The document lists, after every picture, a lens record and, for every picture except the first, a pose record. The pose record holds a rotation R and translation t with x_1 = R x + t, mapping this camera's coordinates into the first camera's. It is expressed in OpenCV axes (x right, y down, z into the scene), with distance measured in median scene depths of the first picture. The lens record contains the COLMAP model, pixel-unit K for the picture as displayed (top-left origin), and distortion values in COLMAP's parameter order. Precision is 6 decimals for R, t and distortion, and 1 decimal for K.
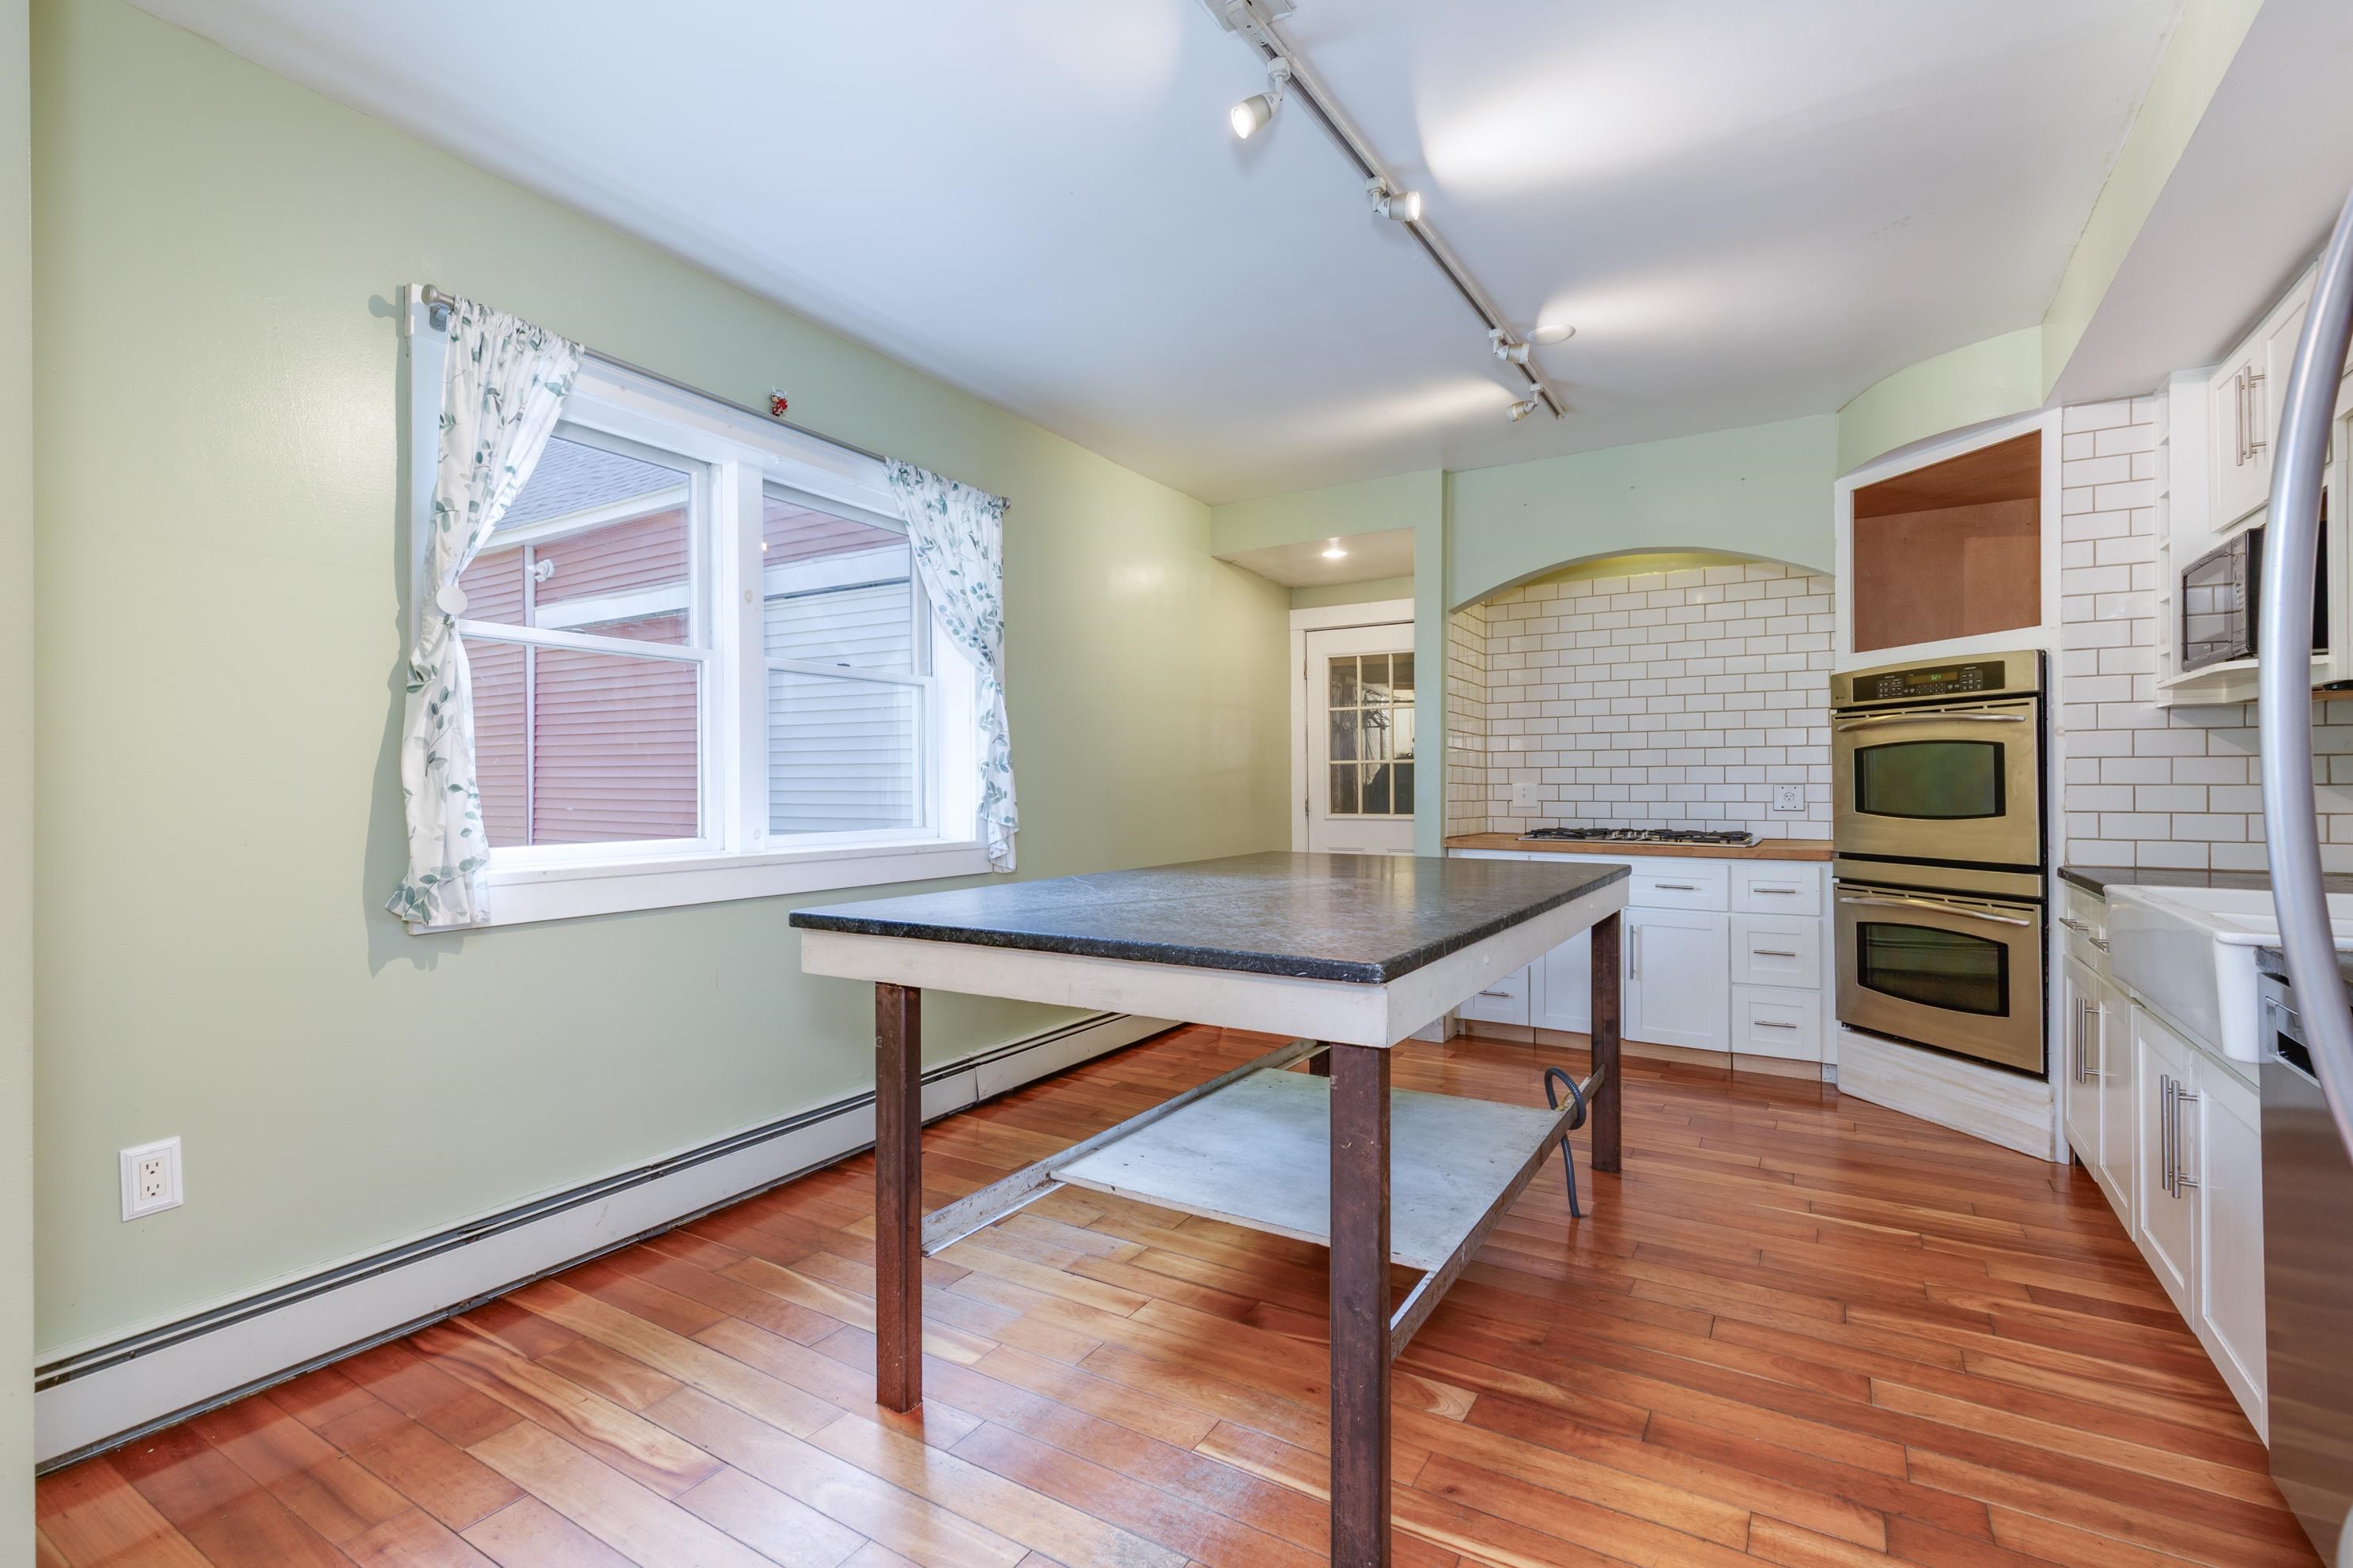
lens RADIAL K [[1058.4, 0, 1182.0], [0, 1058.4, 786.6], [0, 0, 1]] dist [0.014702, -0.007171]
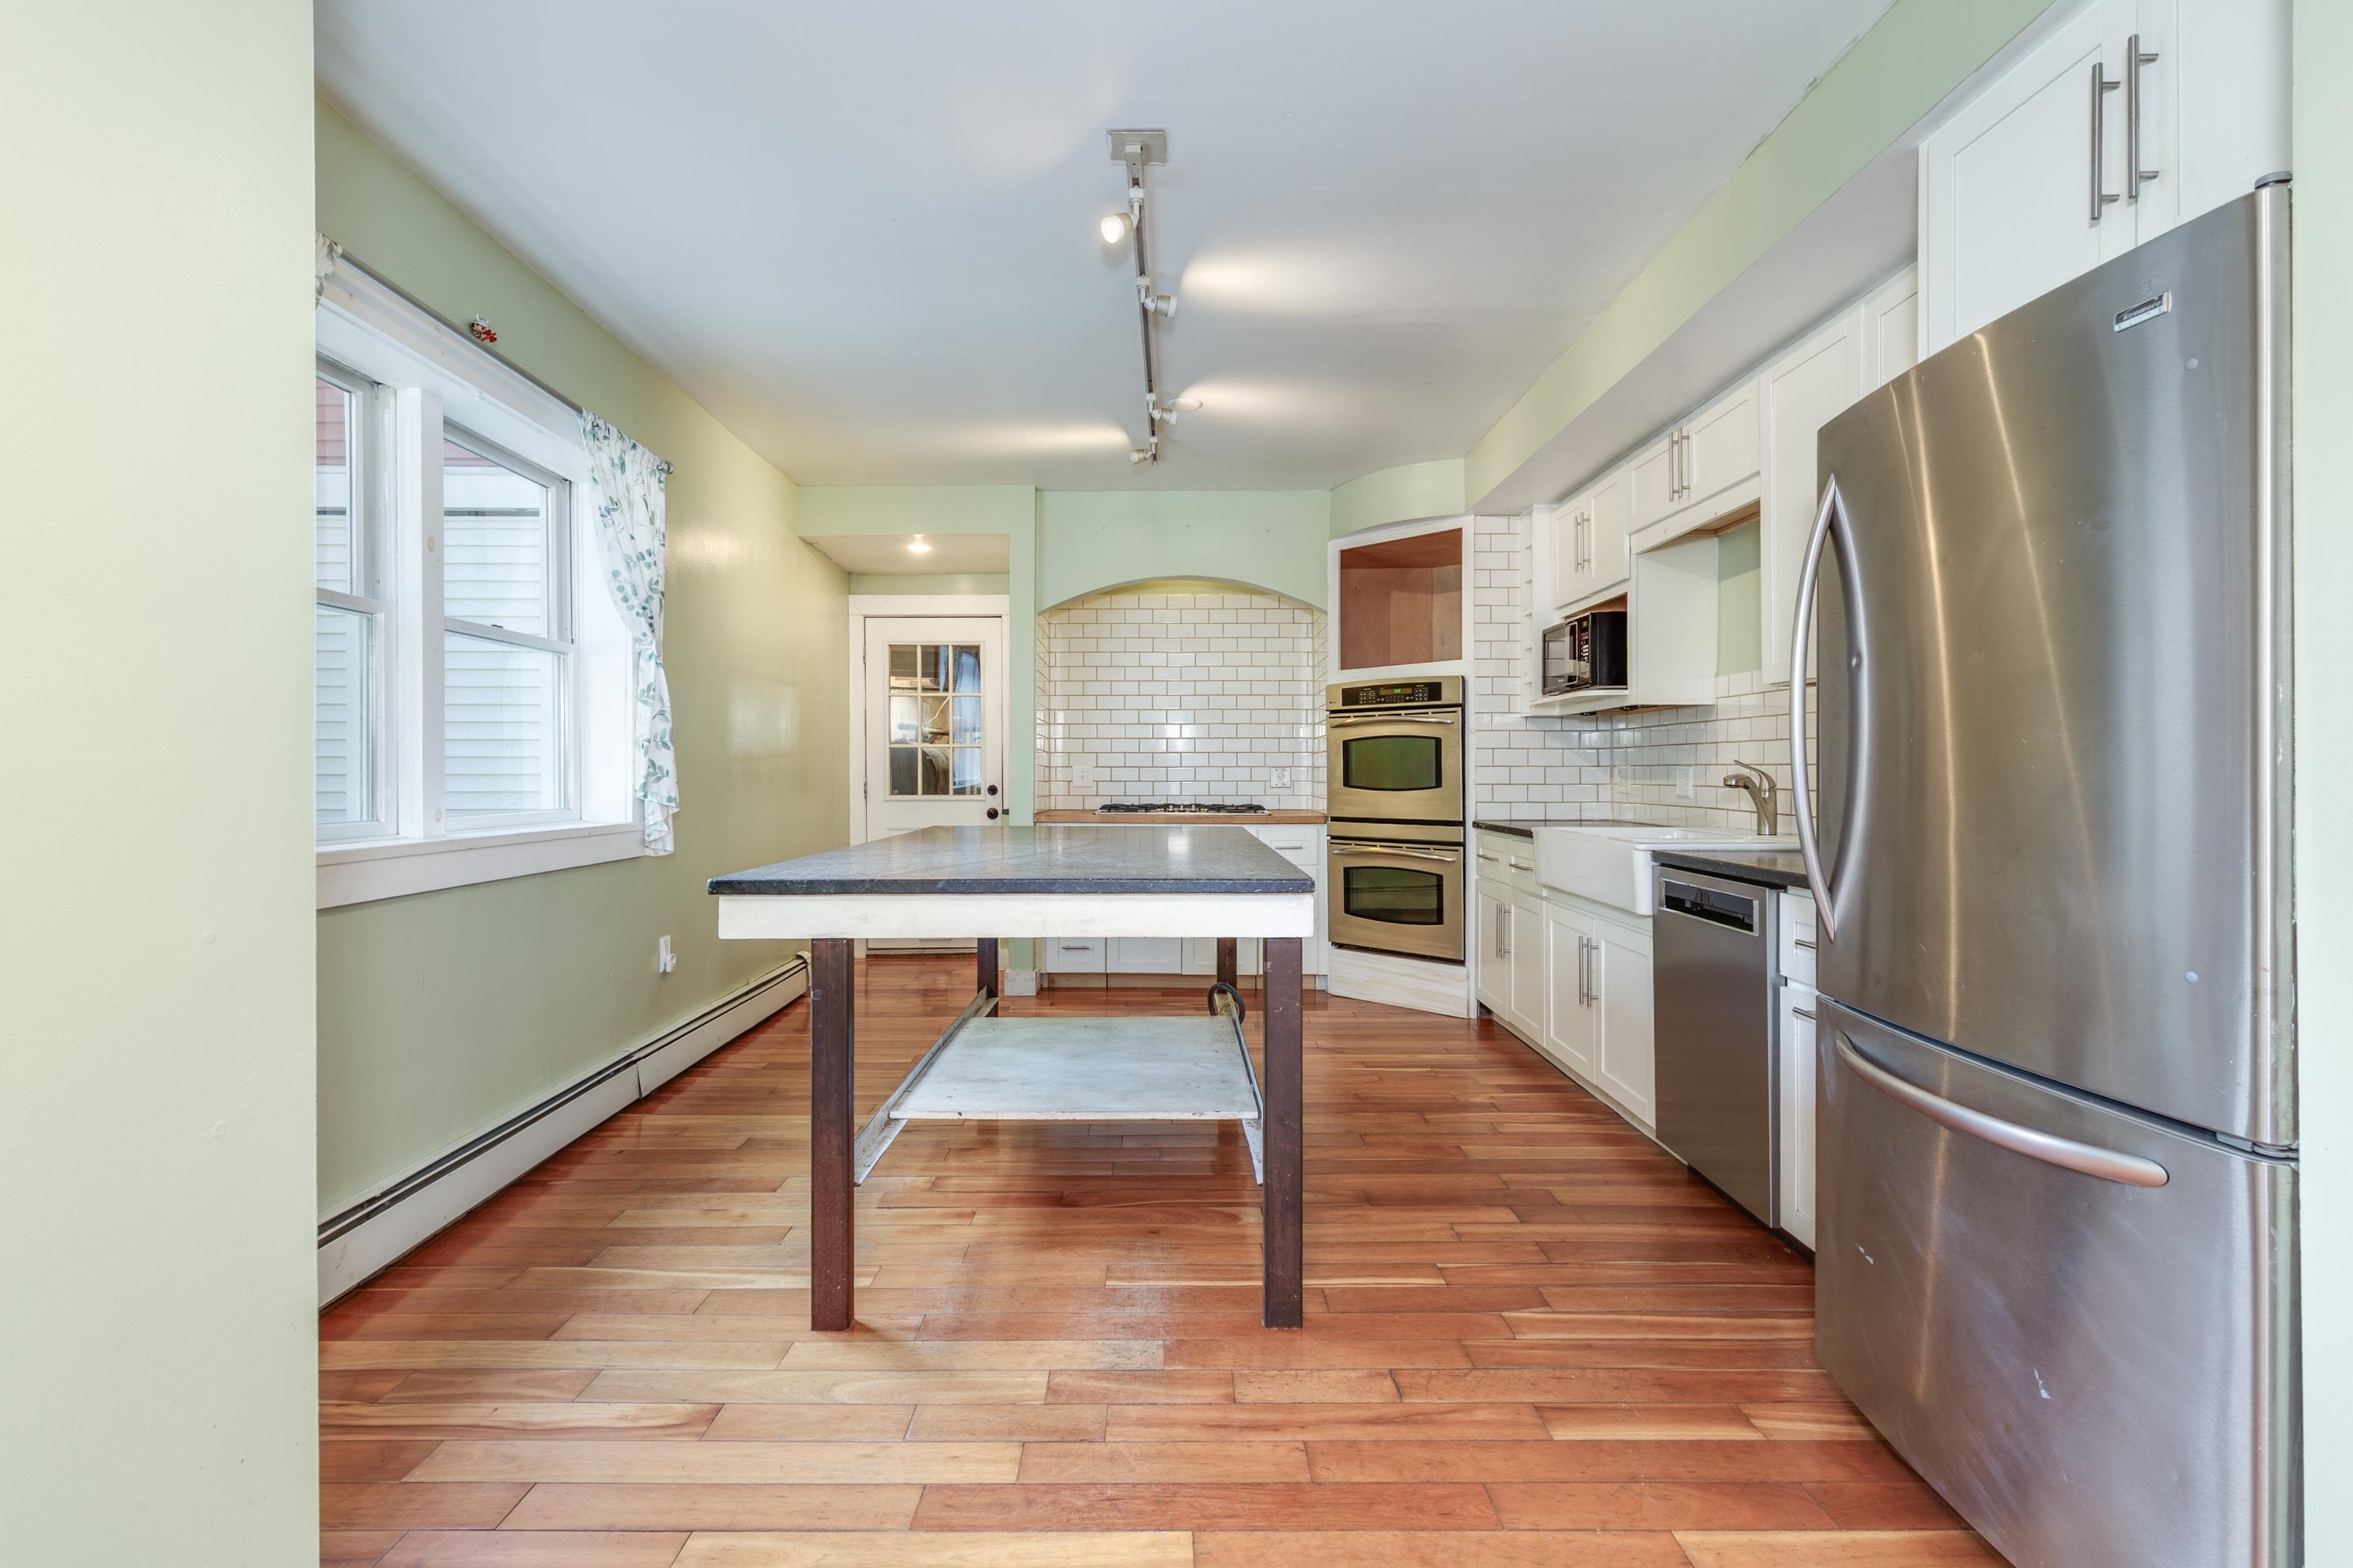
lens RADIAL K [[1063.5, 0, 1173.0], [0, 1063.5, 779.4], [0, 0, 1]] dist [0.001228, -0.000339]
pose [[0.855593, -0.002162, 0.517645, -0.304706], [-0.000209, 0.999990, 0.004523, 0.009638], [-0.517650, -0.003978, 0.855584, -0.062362]]
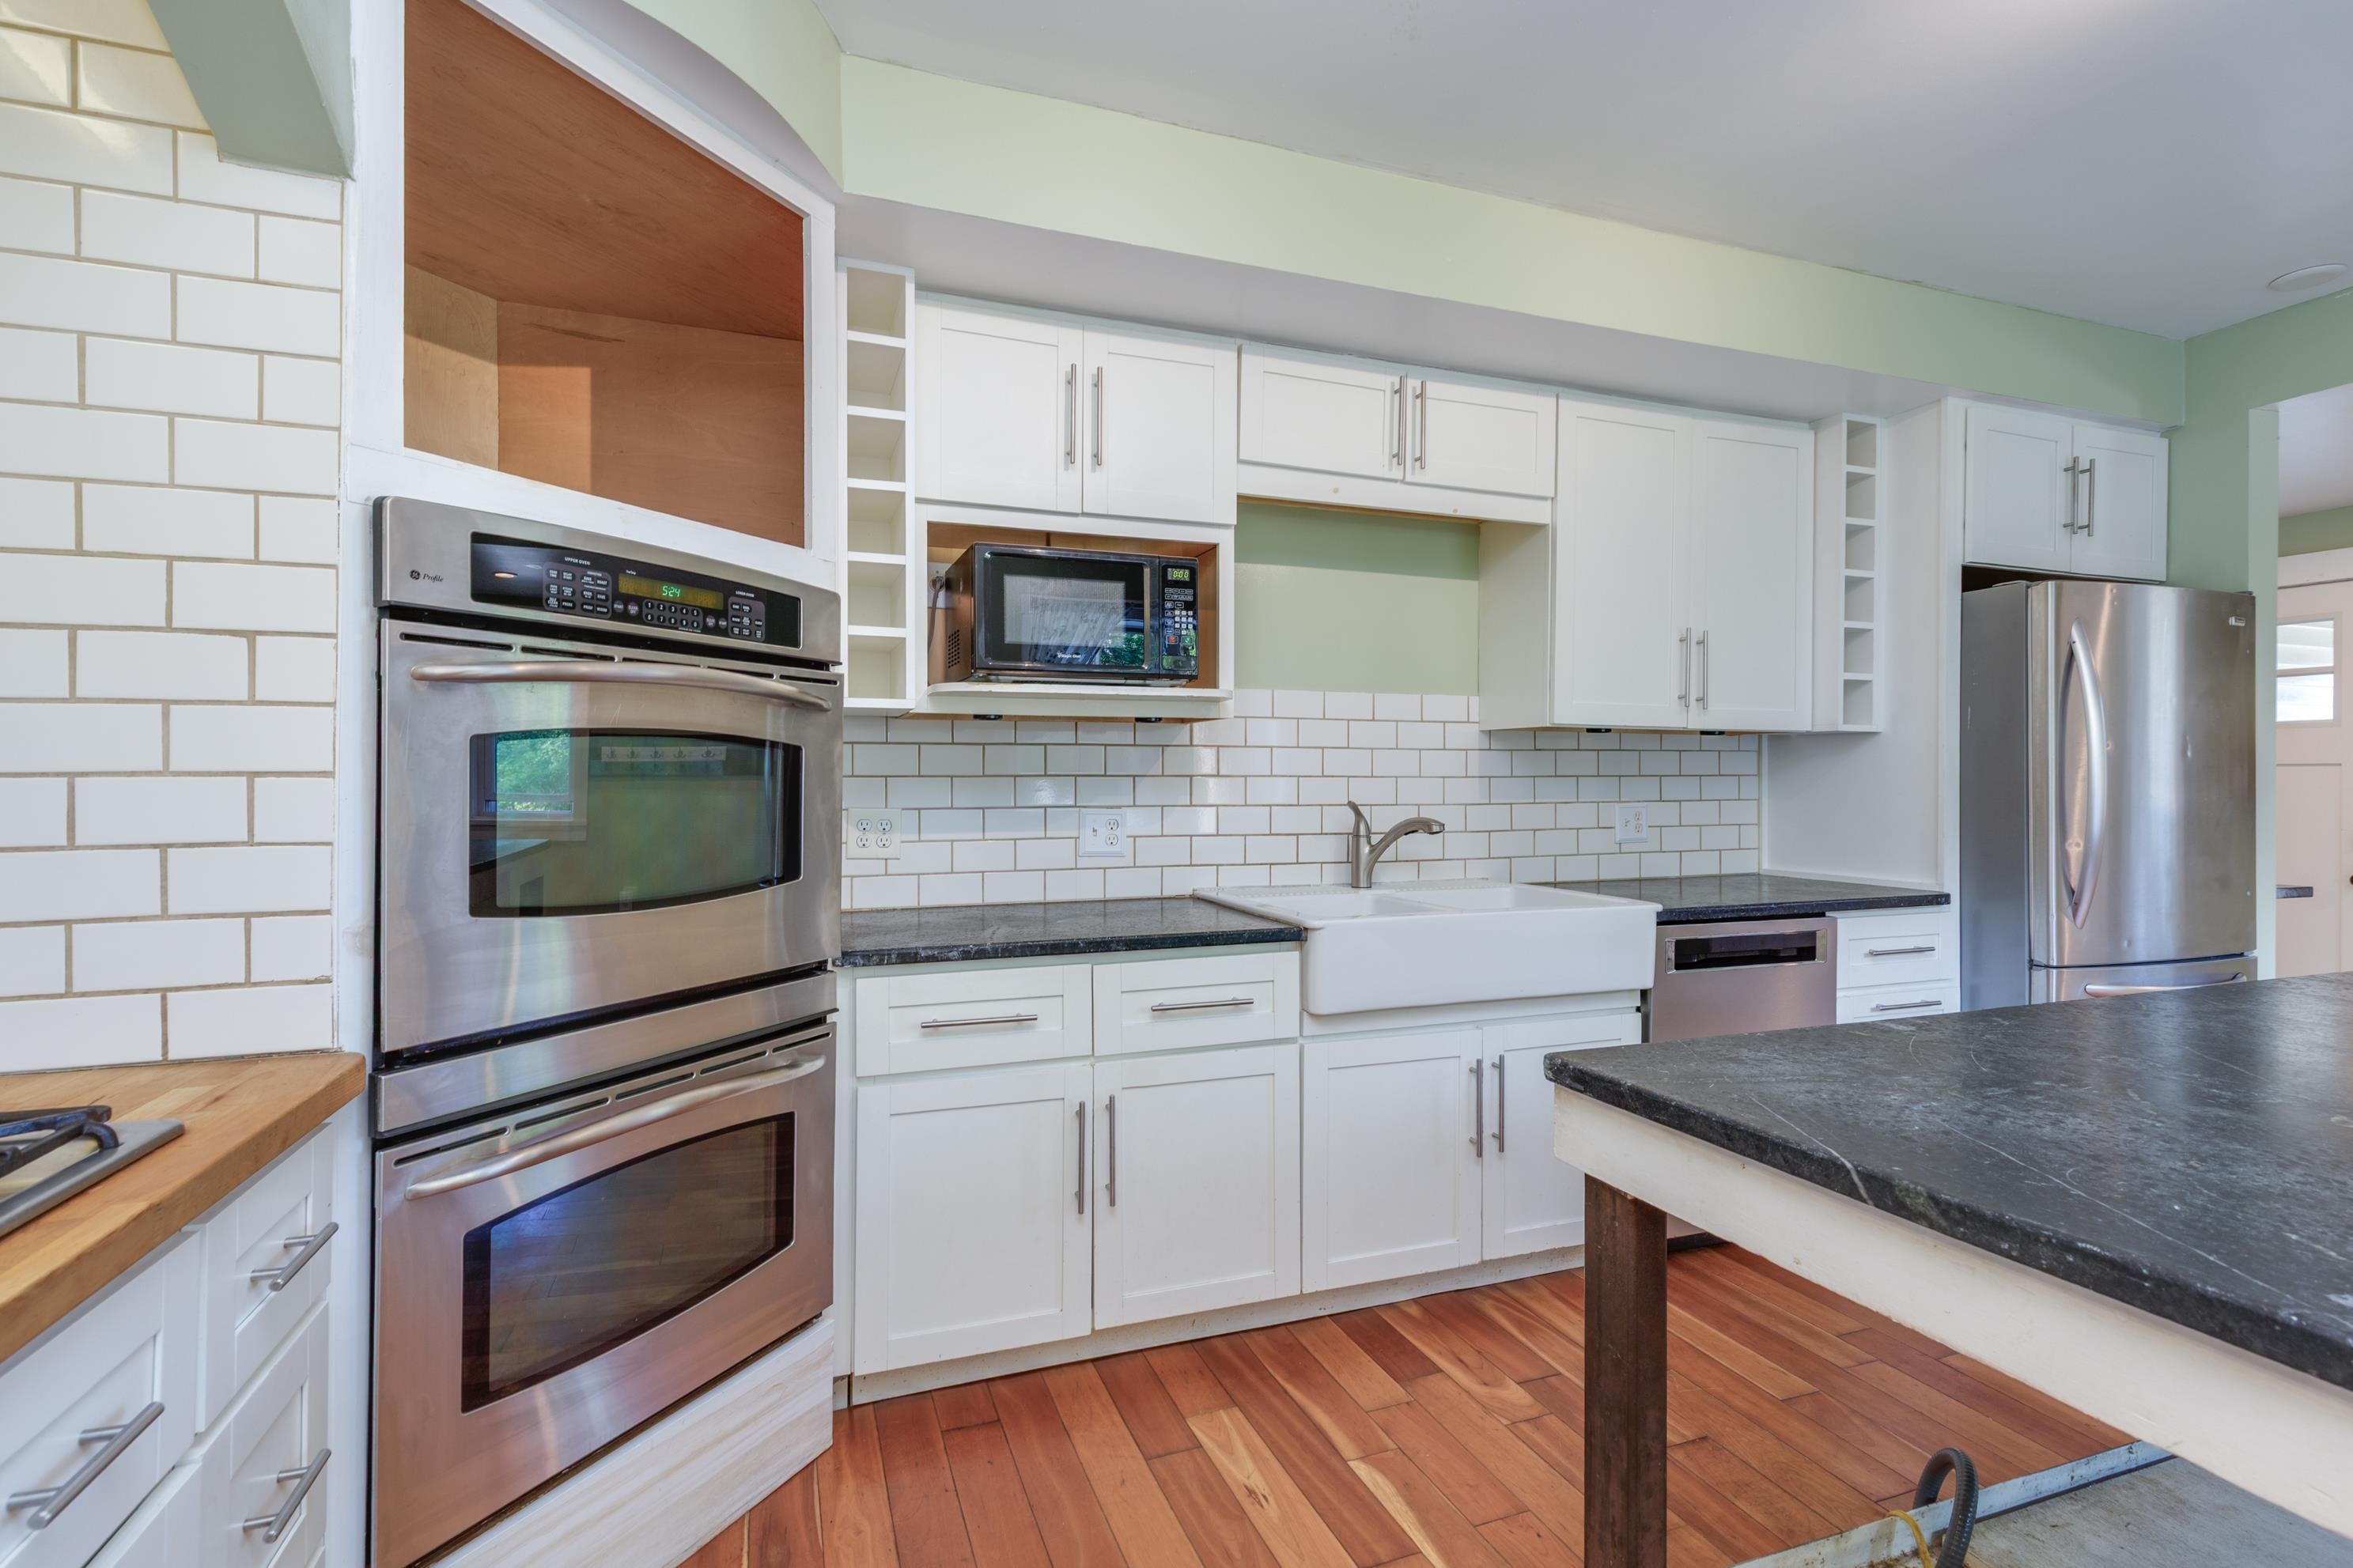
lens RADIAL K [[1063.5, 0, 1173.0], [0, 1063.5, 779.4], [0, 0, 1]] dist [0.001228, -0.000339]
pose [[-0.766128, 0.001068, 0.642687, 0.271399], [0.001823, 0.999998, 0.000511, -0.023906], [-0.642685, 0.001563, -0.766129, 1.310602]]
